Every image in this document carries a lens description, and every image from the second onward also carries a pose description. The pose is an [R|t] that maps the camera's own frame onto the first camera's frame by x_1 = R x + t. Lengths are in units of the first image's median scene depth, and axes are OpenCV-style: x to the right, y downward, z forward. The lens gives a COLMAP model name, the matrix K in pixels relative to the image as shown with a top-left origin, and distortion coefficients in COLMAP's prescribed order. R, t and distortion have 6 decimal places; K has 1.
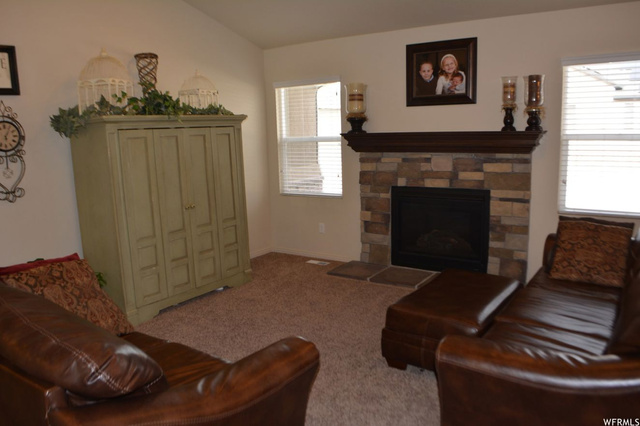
lens RADIAL K [[505.7, 0, 324.0], [0, 505.7, 215.5], [0, 0, 1]] dist [-0.083700, 0.012142]
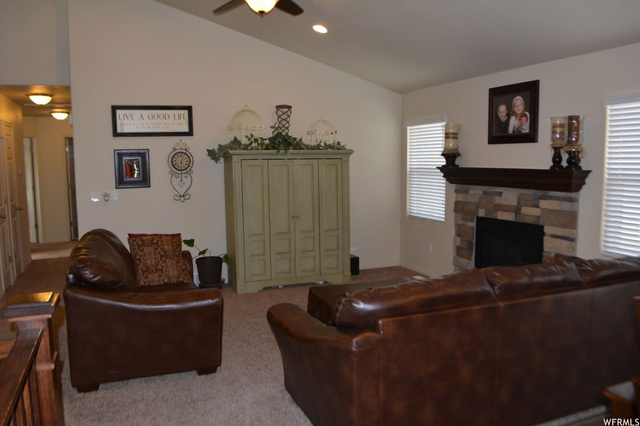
lens RADIAL K [[505.7, 0, 325.7], [0, 505.7, 216.8], [0, 0, 1]] dist [-0.083700, 0.012142]
pose [[0.836244, 0.084040, -0.541880, 0.520610], [-0.109778, 0.993839, -0.015278, -0.004686], [0.537257, 0.072262, 0.840317, -0.103819]]
